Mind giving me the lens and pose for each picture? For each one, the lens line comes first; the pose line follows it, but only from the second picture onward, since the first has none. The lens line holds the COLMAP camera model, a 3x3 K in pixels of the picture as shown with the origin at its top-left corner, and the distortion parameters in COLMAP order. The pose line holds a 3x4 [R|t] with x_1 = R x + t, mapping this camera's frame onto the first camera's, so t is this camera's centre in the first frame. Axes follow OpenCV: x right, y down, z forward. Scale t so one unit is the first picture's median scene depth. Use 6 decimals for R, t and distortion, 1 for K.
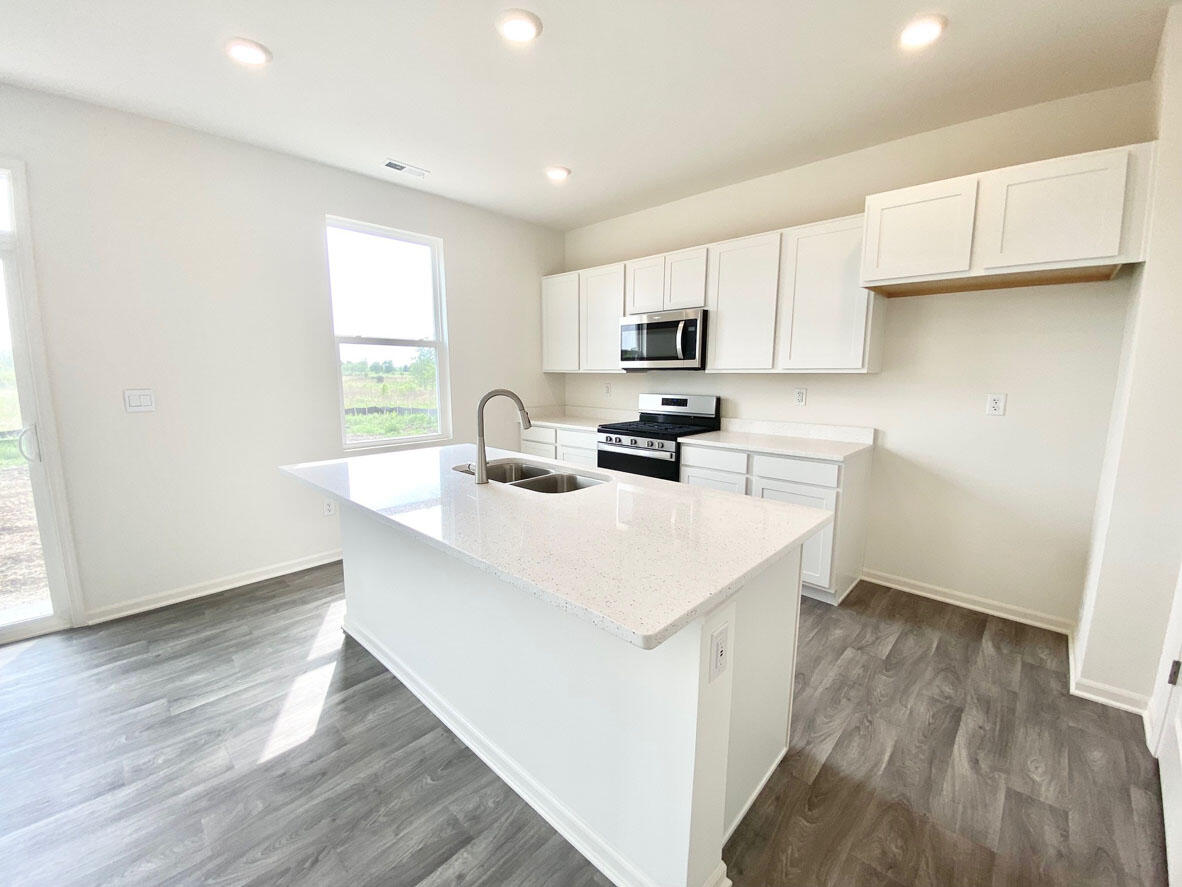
lens RADIAL K [[484.9, 0, 588.1], [0, 484.9, 443.5], [0, 0, 1]] dist [0.001281, -0.000423]
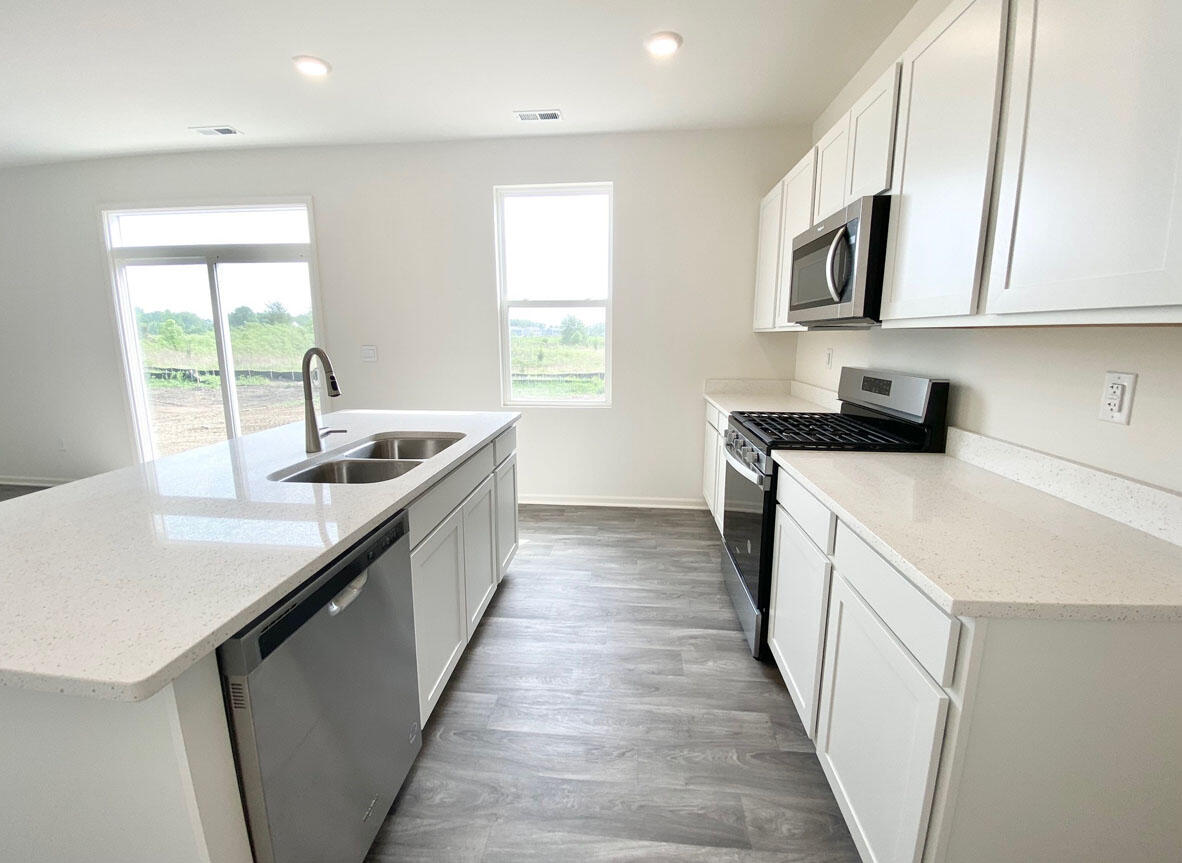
lens RADIAL K [[477.1, 0, 589.8], [0, 477.1, 414.2], [0, 0, 1]] dist [-0.008529, -0.000194]
pose [[0.619468, 0.126574, -0.774751, 0.098465], [-0.110657, 0.991141, 0.073448, -0.014428], [0.777184, 0.040233, 0.627986, 0.108555]]
